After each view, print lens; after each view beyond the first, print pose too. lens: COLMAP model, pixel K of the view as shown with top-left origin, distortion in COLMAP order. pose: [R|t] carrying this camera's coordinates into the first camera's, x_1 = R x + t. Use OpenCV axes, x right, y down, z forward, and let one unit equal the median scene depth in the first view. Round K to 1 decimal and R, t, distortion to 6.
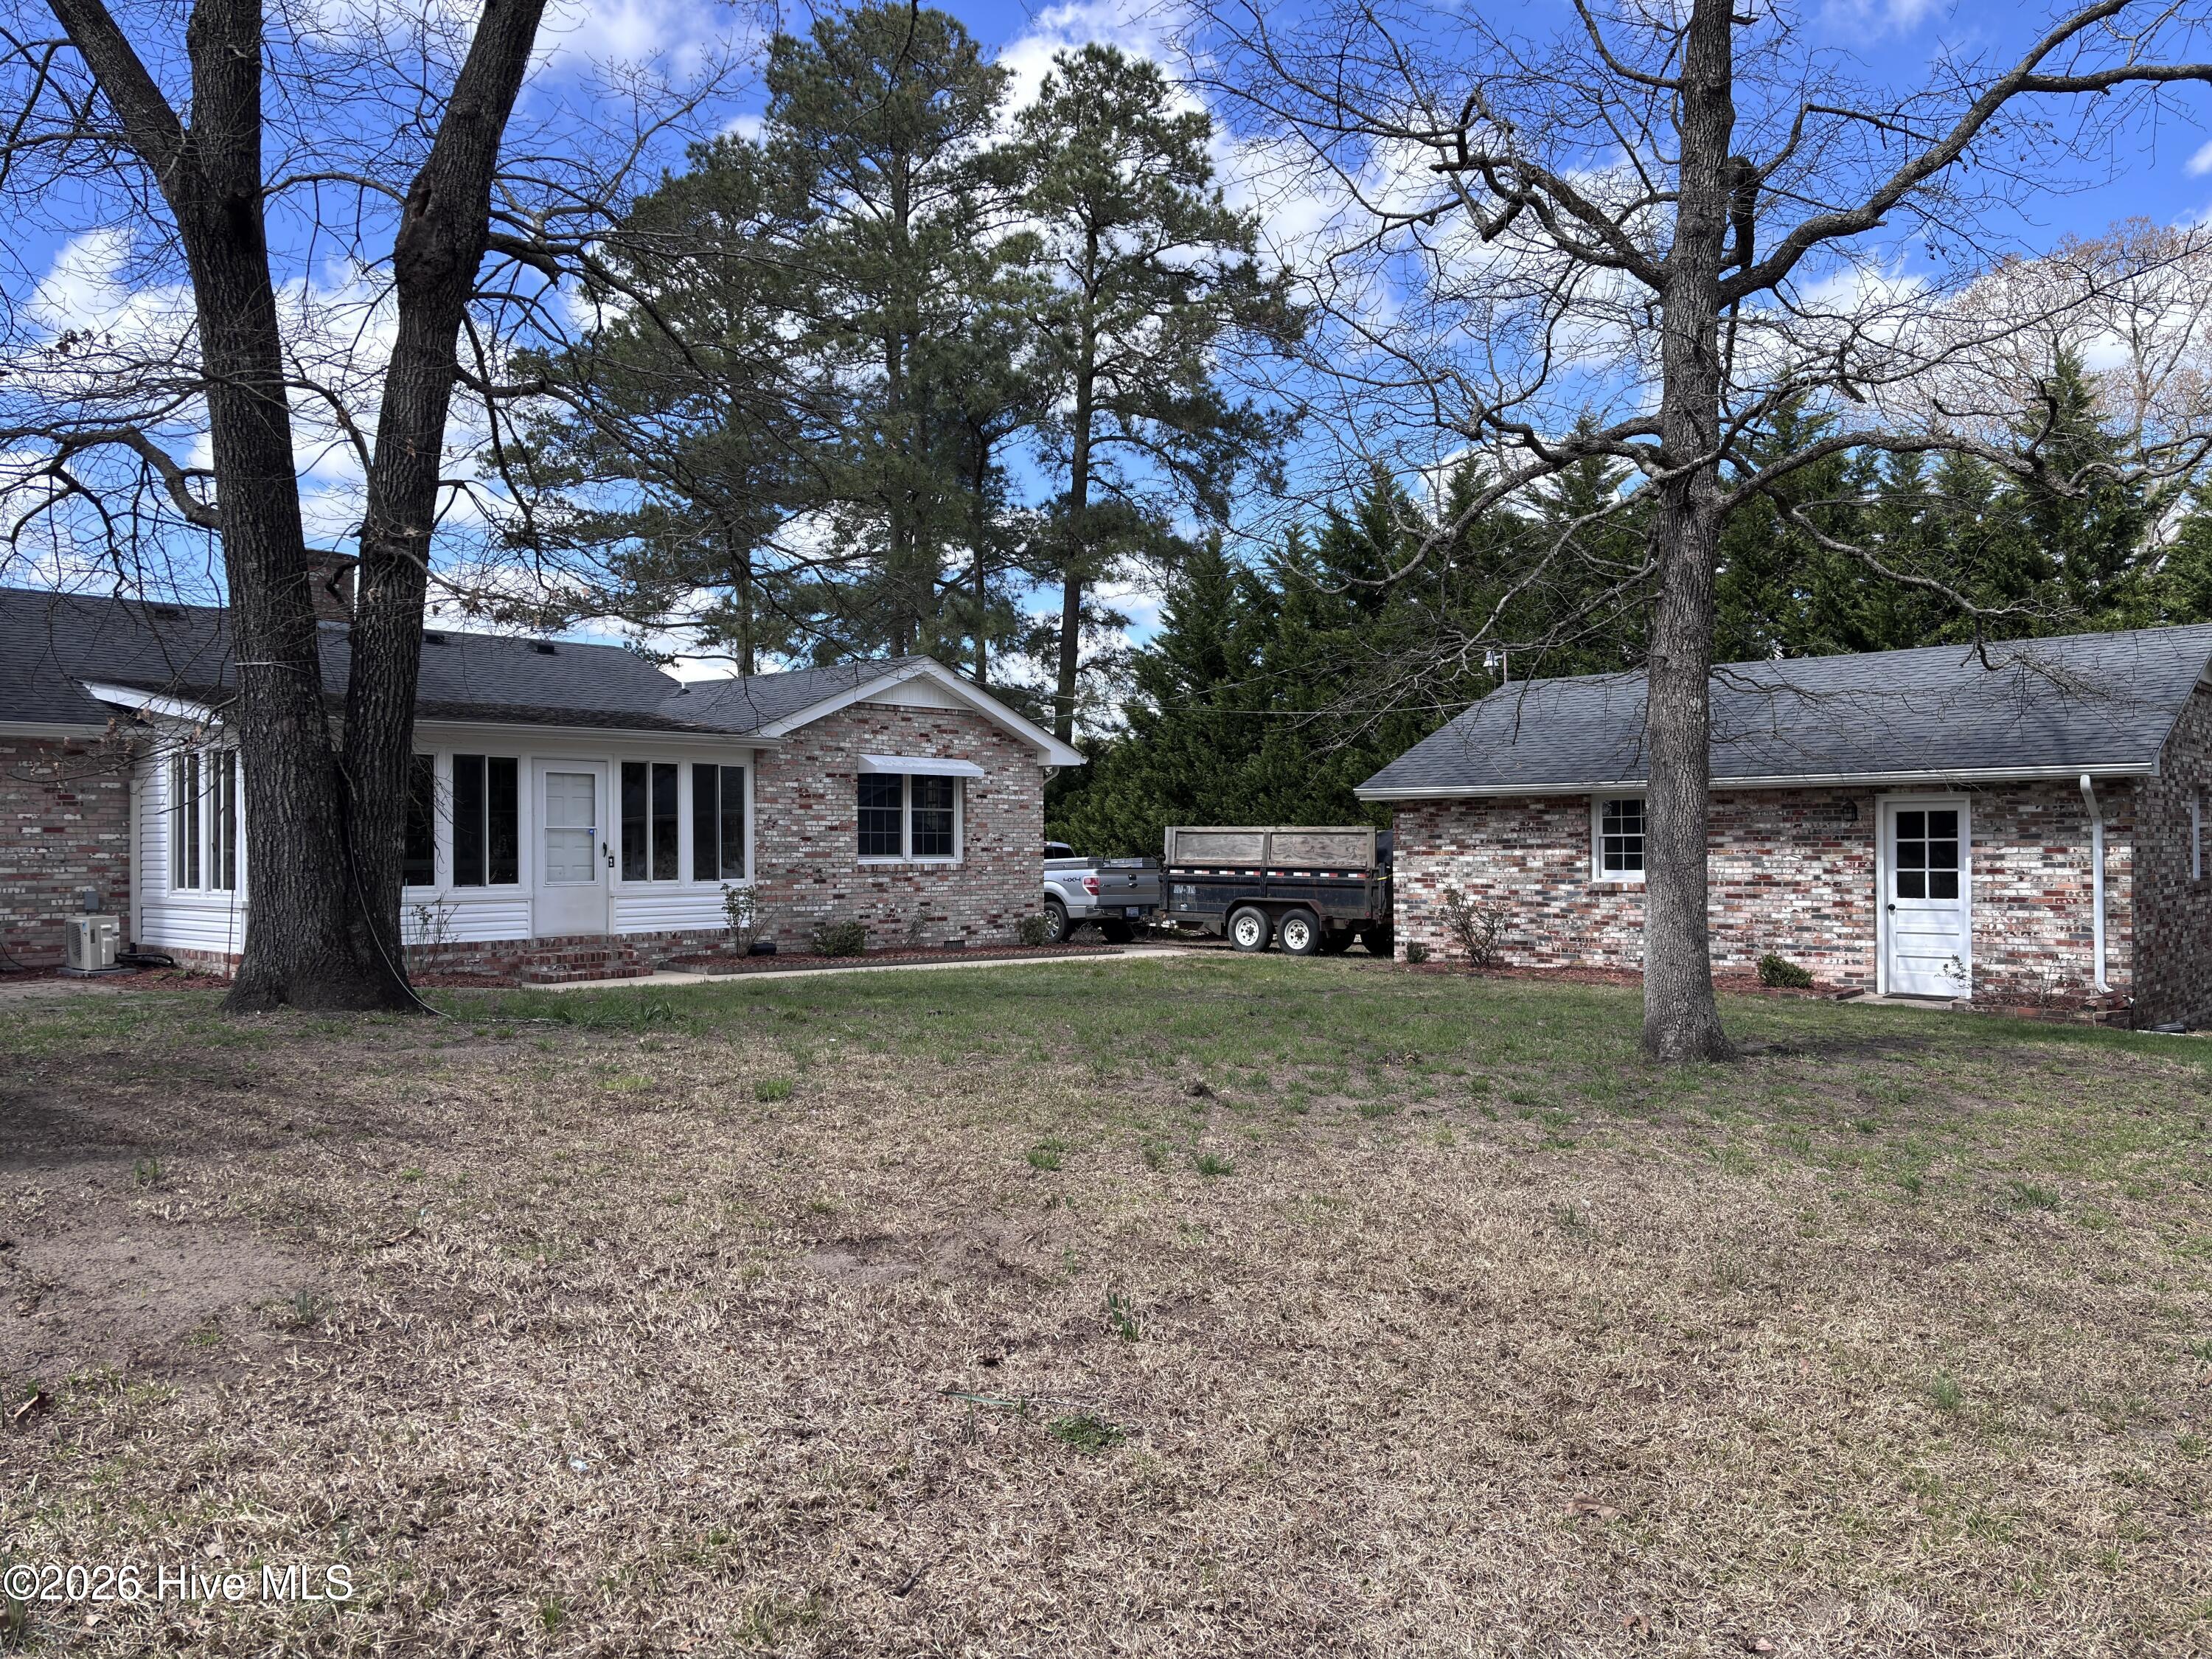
lens RADIAL K [[1656.0, 0, 1101.5], [0, 1656.0, 843.4], [0, 0, 1]] dist [0.061091, -0.059964]
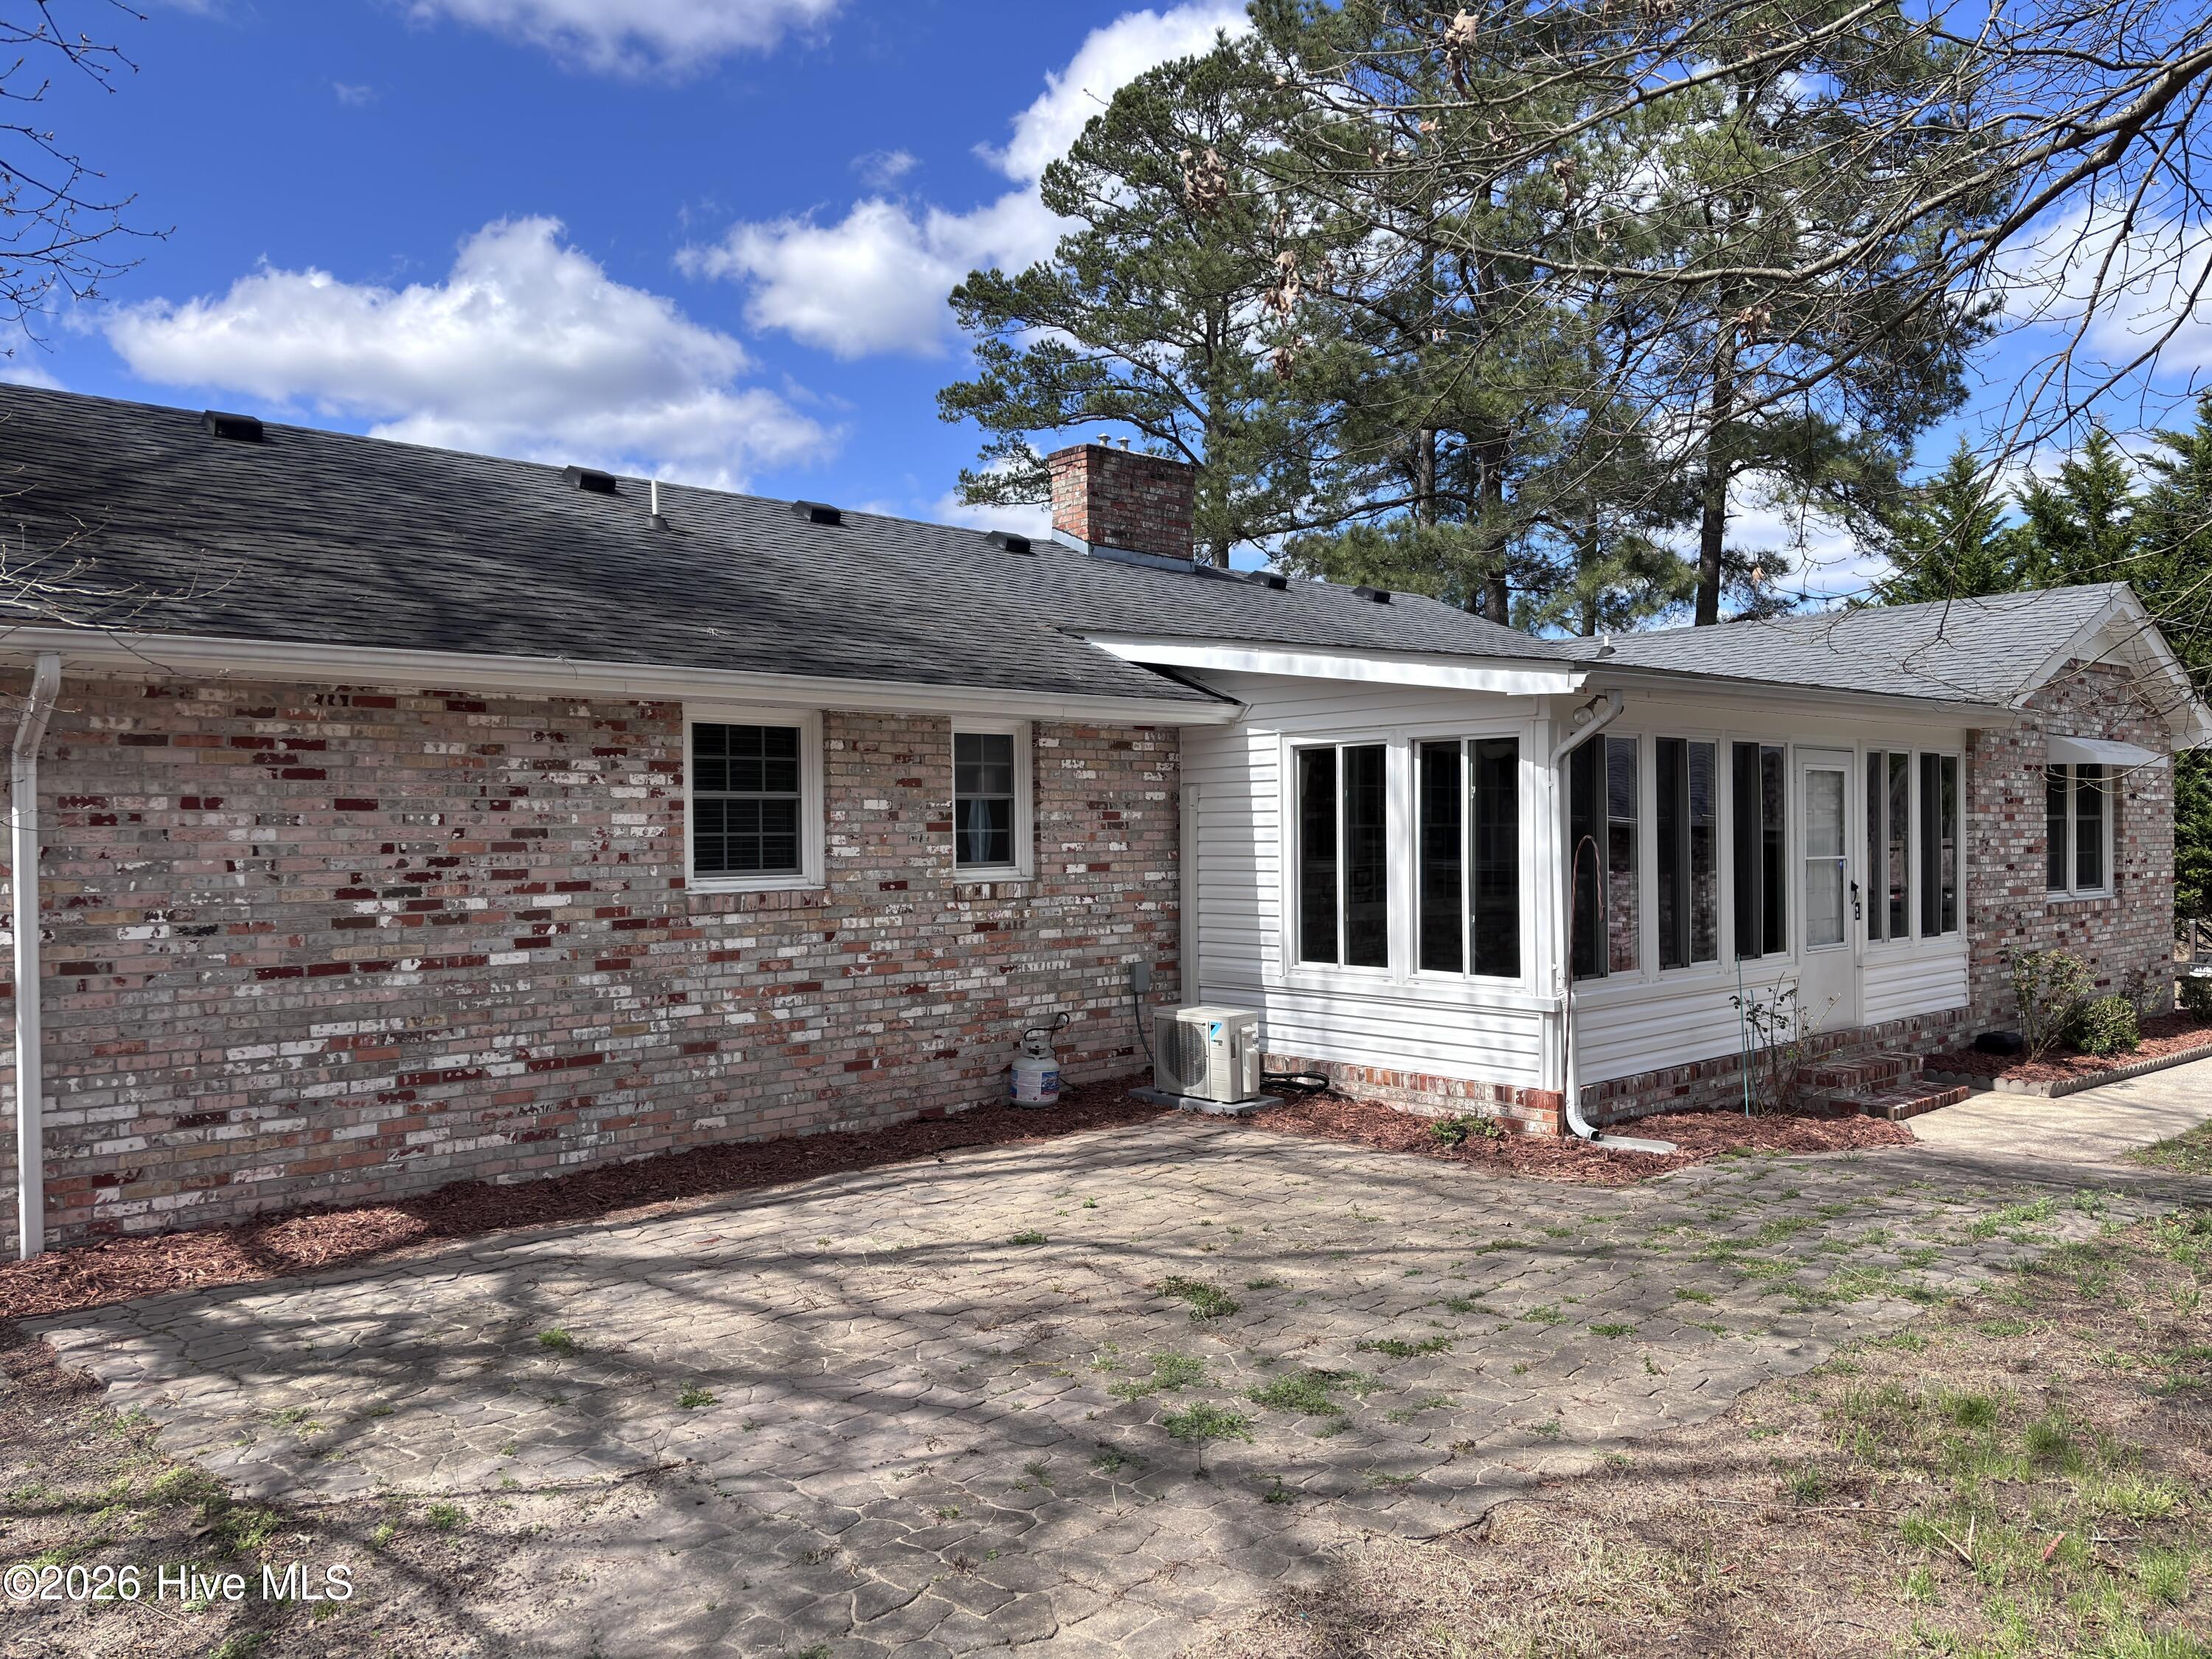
lens RADIAL K [[1656.0, 0, 1136.2], [0, 1656.0, 851.1], [0, 0, 1]] dist [0.061091, -0.059964]
pose [[0.996629, 0.000539, -0.082033, -0.481129], [0.000939, 0.999838, 0.017981, -0.021884], [0.082030, -0.017998, 0.996467, 0.326499]]
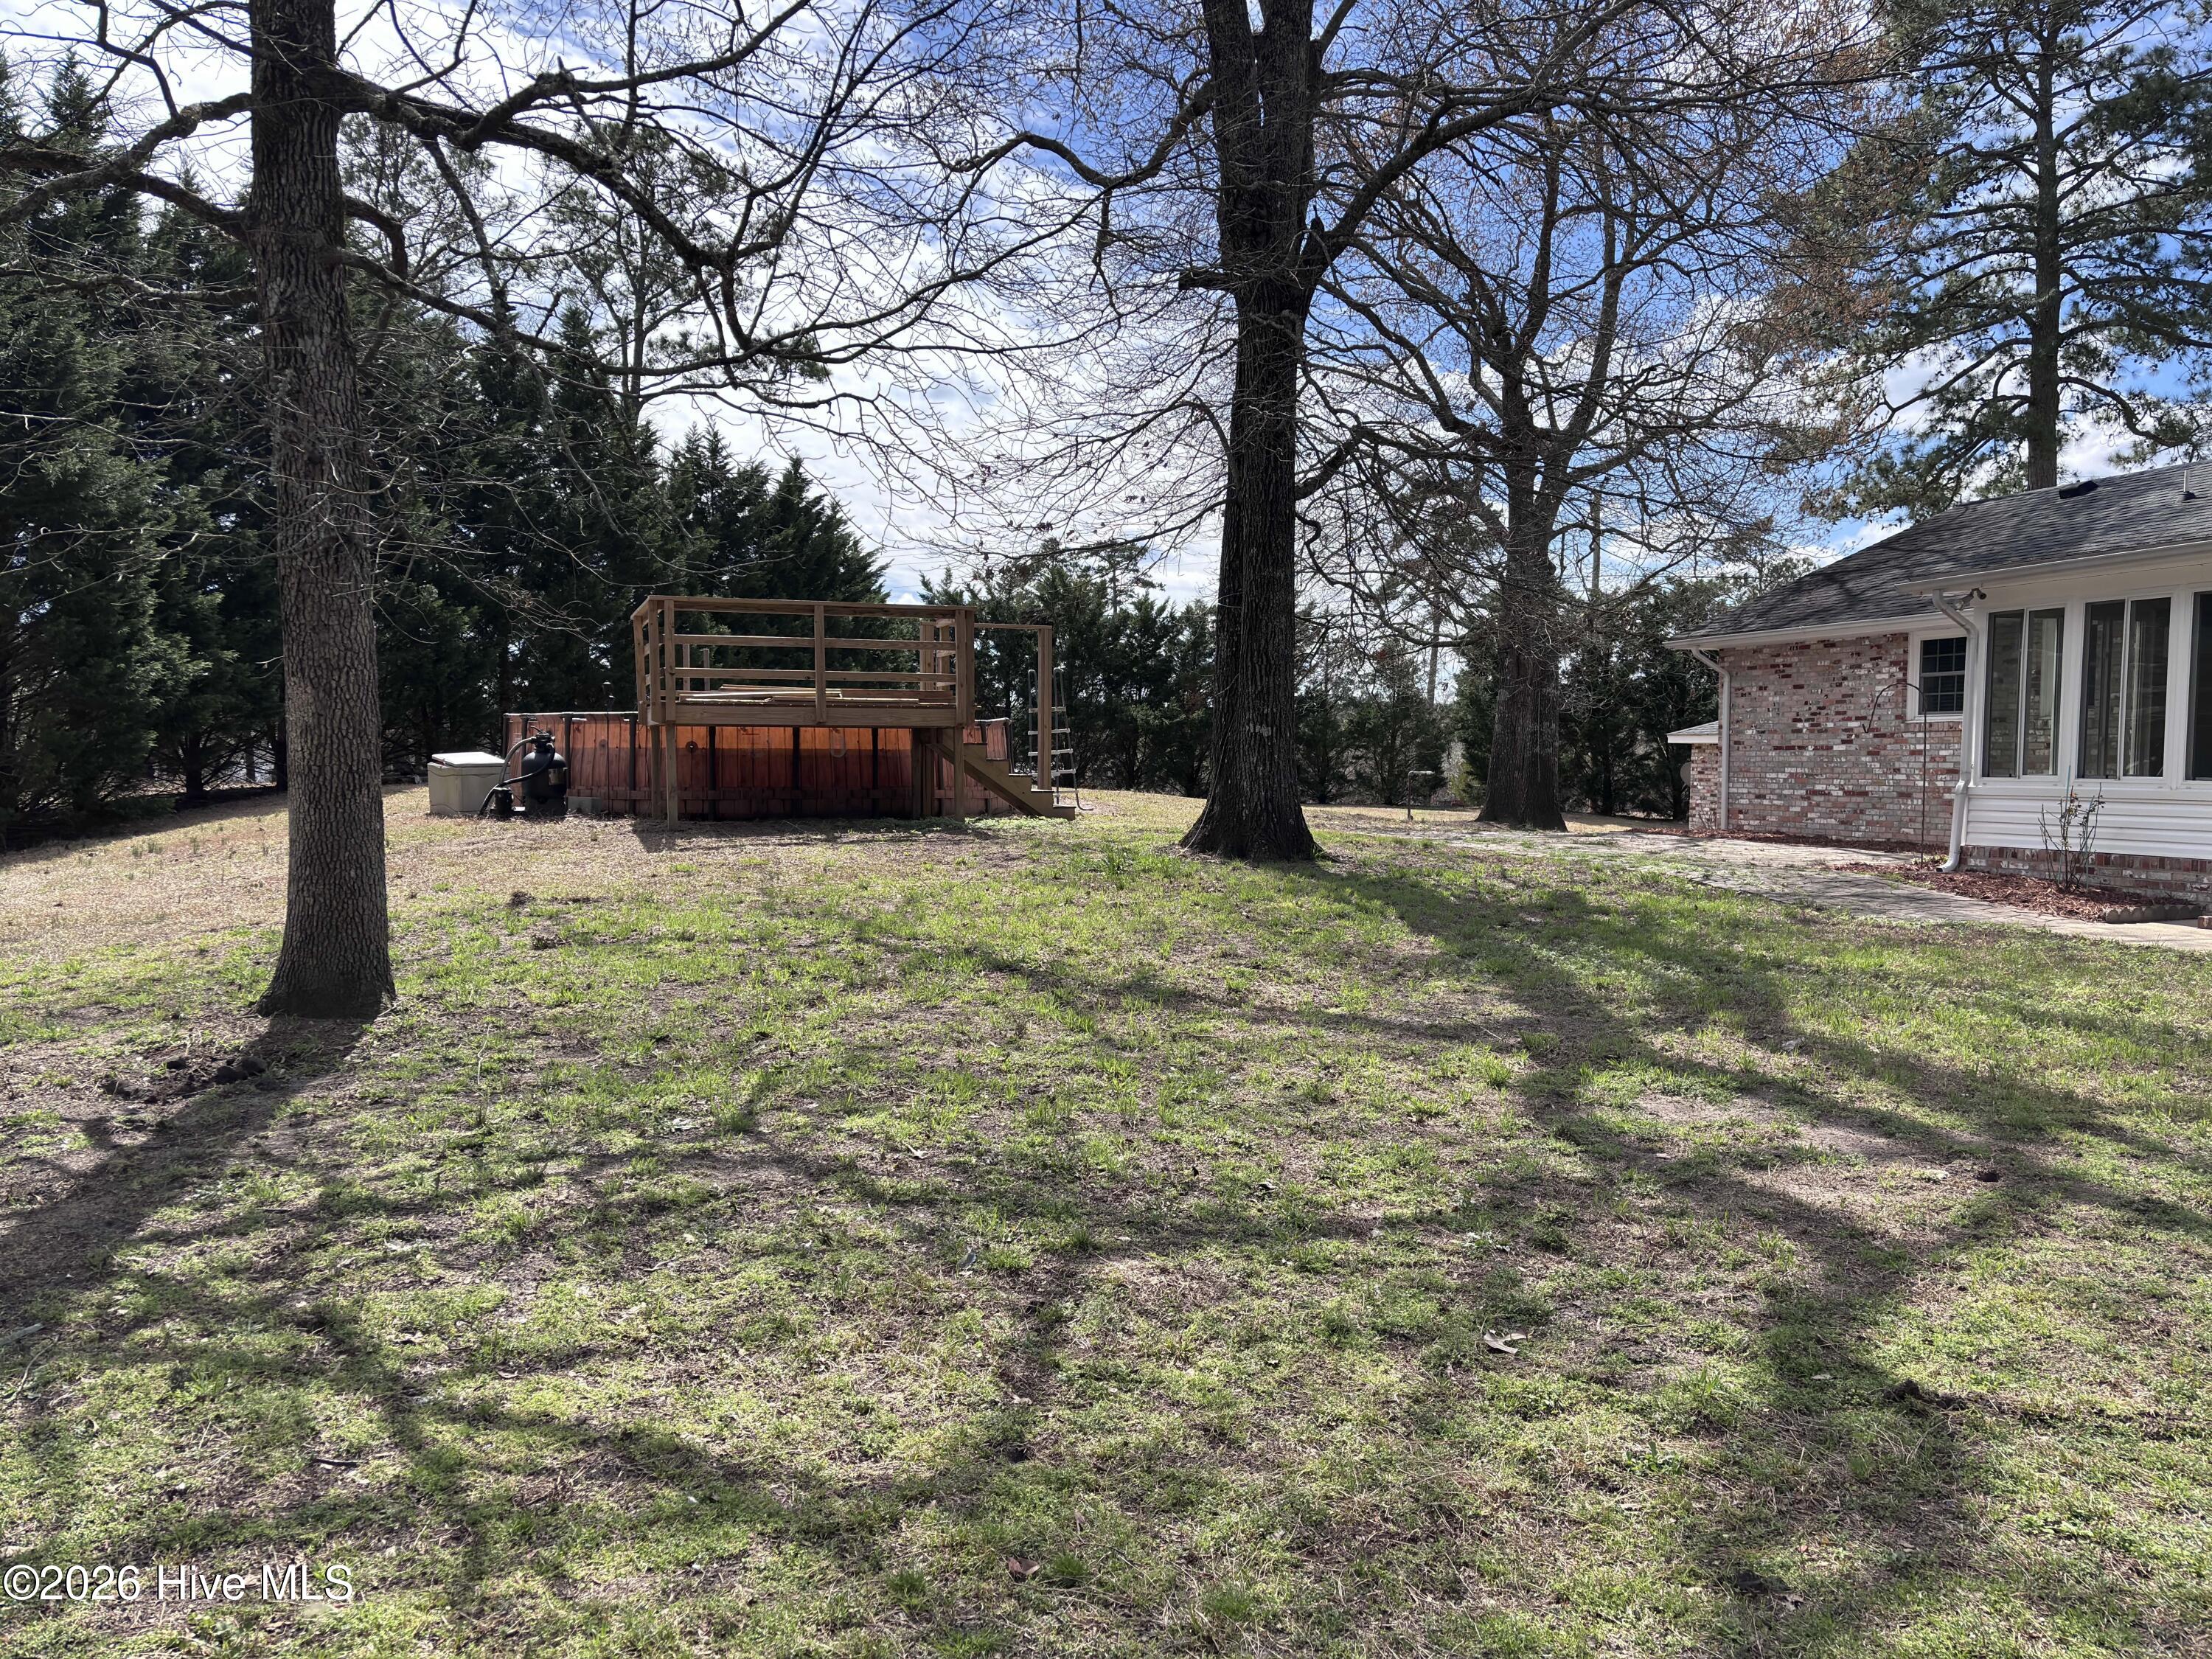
lens RADIAL K [[1656.0, 0, 1112.3], [0, 1656.0, 840.2], [0, 0, 1]] dist [0.061091, -0.059964]
pose [[-0.491051, 0.055366, -0.869369, 0.404388], [0.010641, 0.998285, 0.057566, 0.004448], [0.871066, 0.019017, -0.490798, 0.827972]]
